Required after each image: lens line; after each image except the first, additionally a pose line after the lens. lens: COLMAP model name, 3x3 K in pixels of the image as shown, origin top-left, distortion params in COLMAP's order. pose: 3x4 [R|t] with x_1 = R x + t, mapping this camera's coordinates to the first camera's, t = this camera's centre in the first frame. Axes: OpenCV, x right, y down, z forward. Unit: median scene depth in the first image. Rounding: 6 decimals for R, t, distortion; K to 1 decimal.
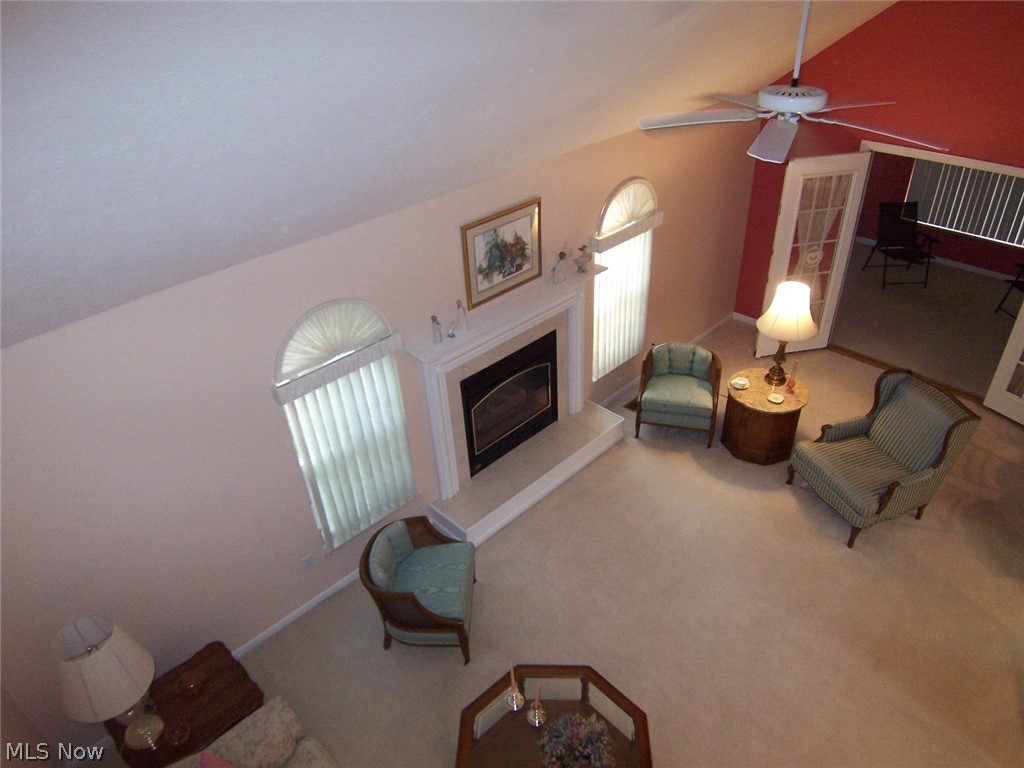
lens RADIAL K [[678.0, 0, 512.0], [0, 678.0, 384.0], [0, 0, 1]] dist [0.003200, 0.000302]
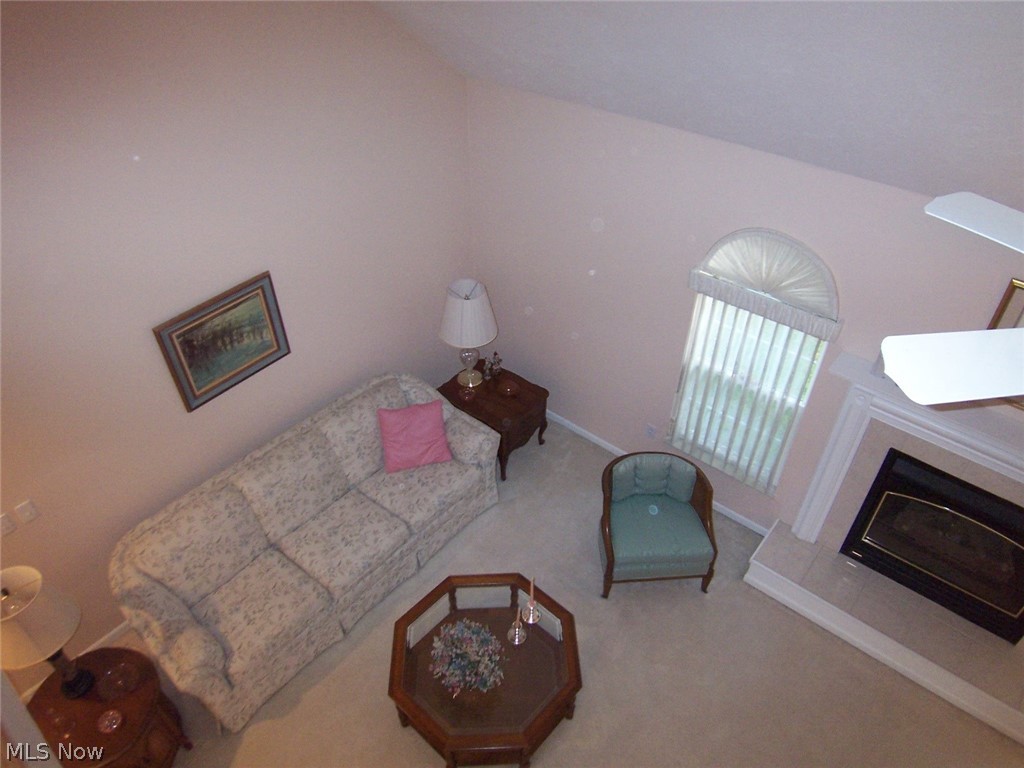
lens RADIAL K [[689.3, 0, 512.0], [0, 689.3, 384.0], [0, 0, 1]] dist [-0.000138, -0.001167]
pose [[0.100152, 0.679823, -0.726506, 0.450840], [-0.550118, 0.646254, 0.528891, -0.258833], [0.829060, 0.346694, 0.438706, 0.354294]]
